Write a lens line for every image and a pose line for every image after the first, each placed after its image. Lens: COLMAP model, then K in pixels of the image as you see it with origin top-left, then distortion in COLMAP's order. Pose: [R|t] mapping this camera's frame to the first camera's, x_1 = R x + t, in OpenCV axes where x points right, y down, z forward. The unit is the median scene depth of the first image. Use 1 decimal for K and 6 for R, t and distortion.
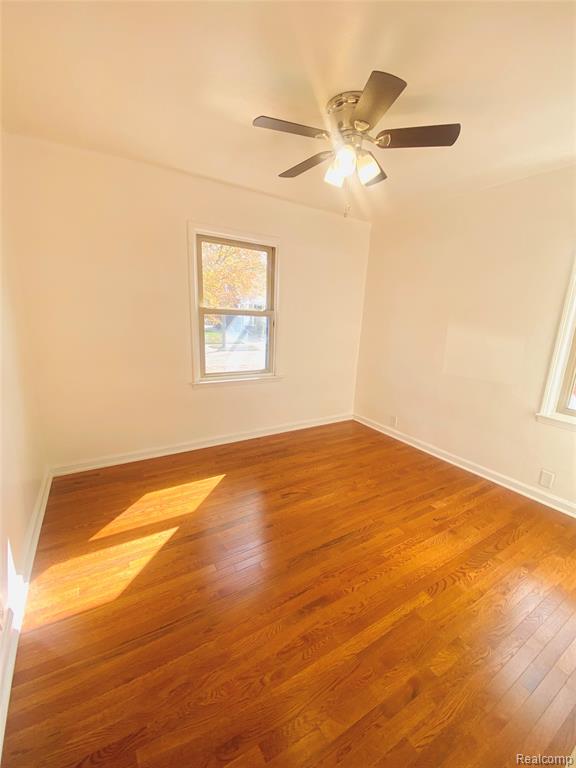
lens RADIAL K [[309.2, 0, 289.6], [0, 309.2, 389.5], [0, 0, 1]] dist [0.032435, -0.026639]
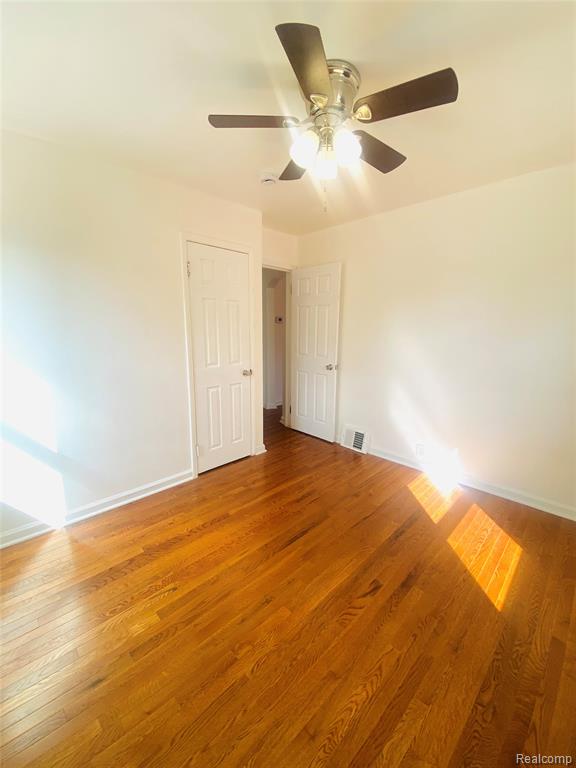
lens RADIAL K [[309.2, 0, 289.6], [0, 309.2, 389.5], [0, 0, 1]] dist [0.032435, -0.026639]
pose [[-0.971658, 0.000632, -0.236389, 0.373769], [-0.098977, 0.907032, 0.409264, -0.359419], [0.214671, 0.421062, -0.881262, 1.529559]]
